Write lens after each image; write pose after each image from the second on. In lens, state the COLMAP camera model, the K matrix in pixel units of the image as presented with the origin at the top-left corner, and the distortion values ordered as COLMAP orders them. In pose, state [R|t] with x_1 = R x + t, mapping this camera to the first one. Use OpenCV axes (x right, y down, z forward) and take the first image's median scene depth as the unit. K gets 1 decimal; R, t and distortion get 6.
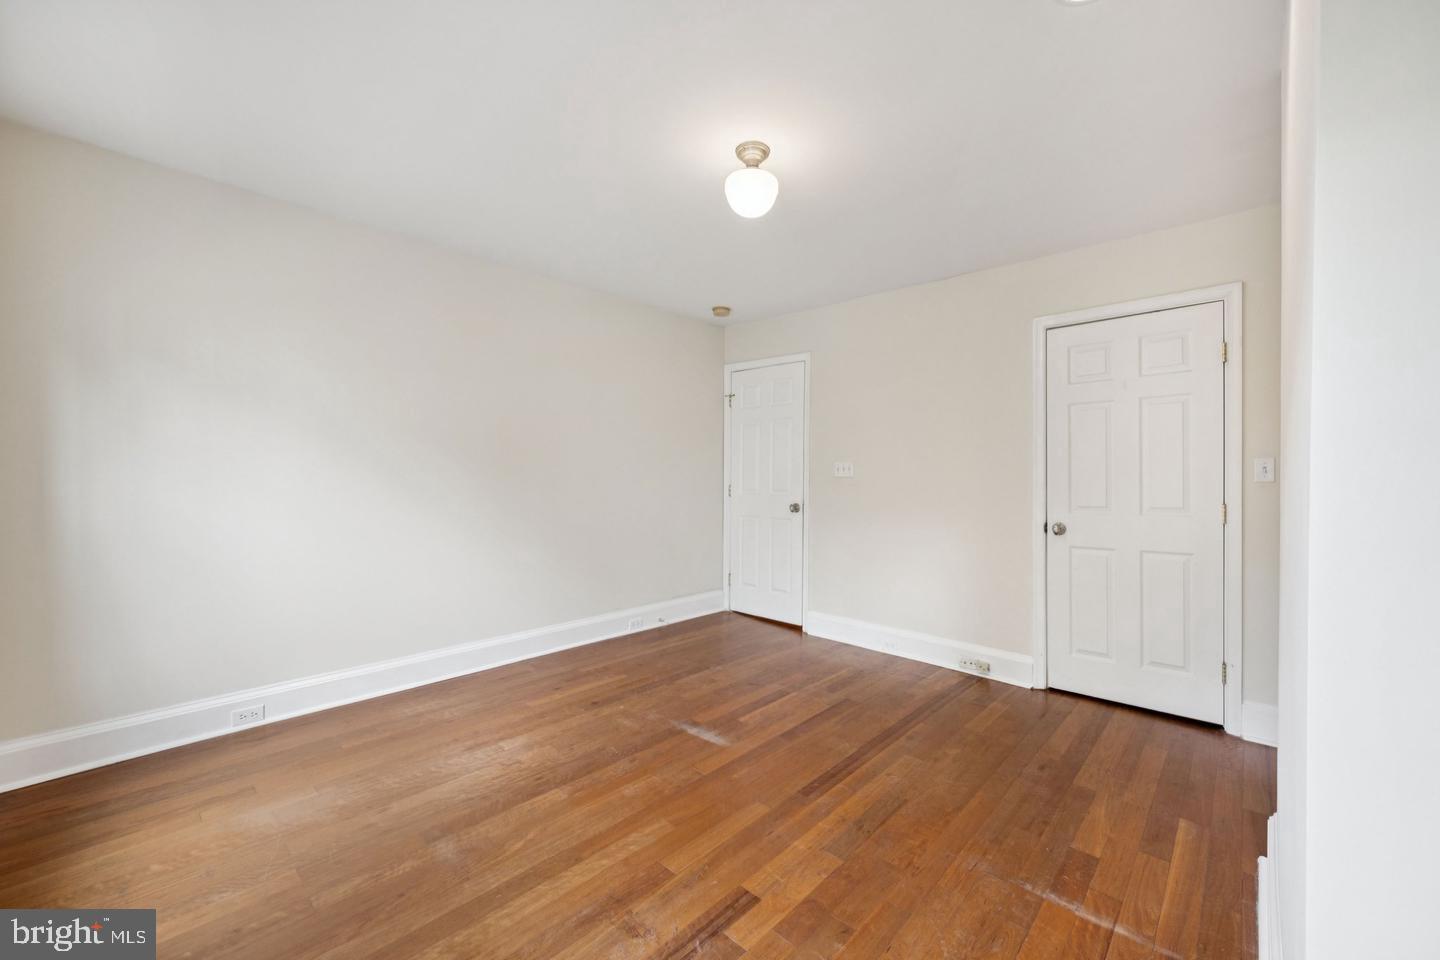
lens RADIAL K [[586.5, 0, 719.6], [0, 586.5, 483.3], [0, 0, 1]] dist [-0.000803, -0.000124]
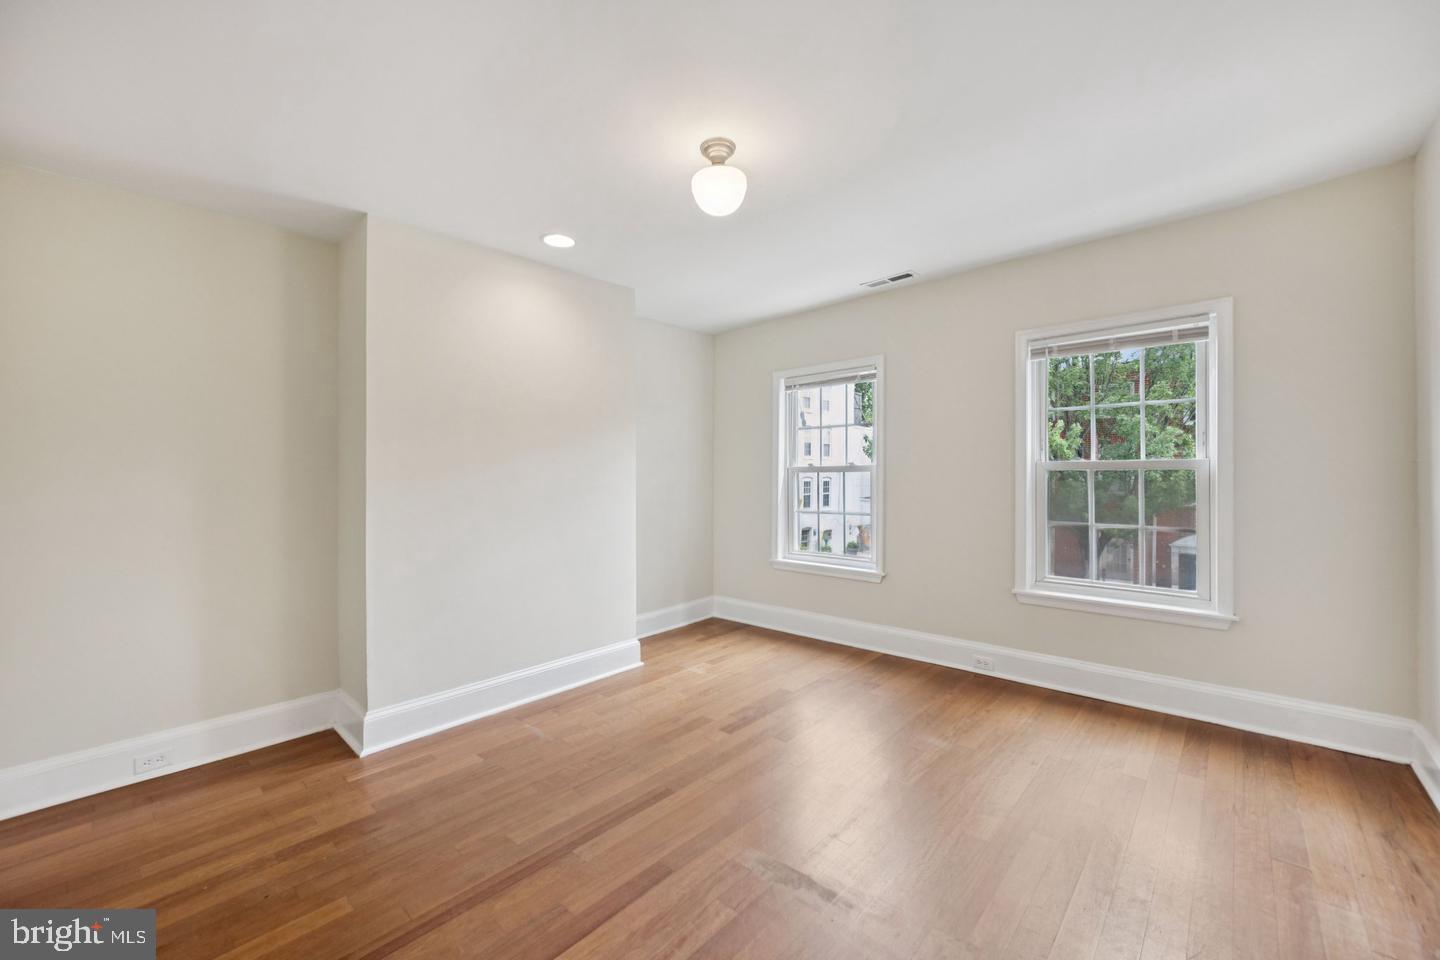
lens RADIAL K [[564.1, 0, 720.4], [0, 564.1, 478.1], [0, 0, 1]] dist [0.000762, -0.000062]
pose [[-0.999787, 0.010106, -0.017972, 0.051889], [0.009896, 0.999882, 0.011761, -0.026679], [0.018088, 0.011580, -0.999769, 1.566843]]
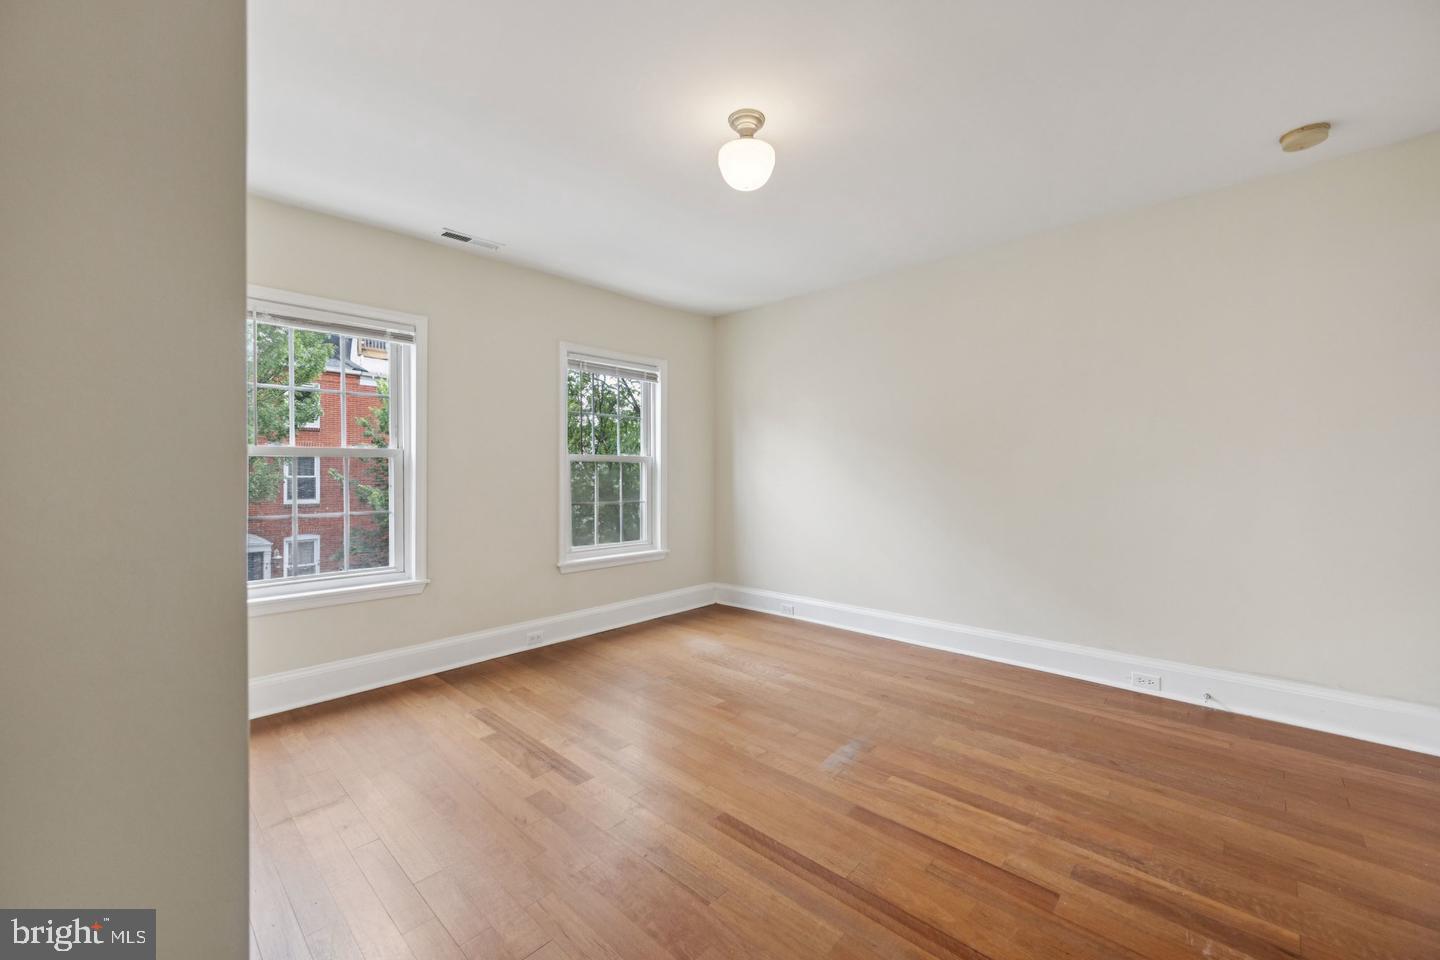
lens RADIAL K [[564.1, 0, 720.4], [0, 564.1, 478.1], [0, 0, 1]] dist [0.000762, -0.000062]
pose [[-0.007246, 0.010666, -0.999917, 0.785037], [-0.007917, 0.999911, 0.010724, 0.003284], [0.999942, 0.007994, -0.007161, 0.786985]]
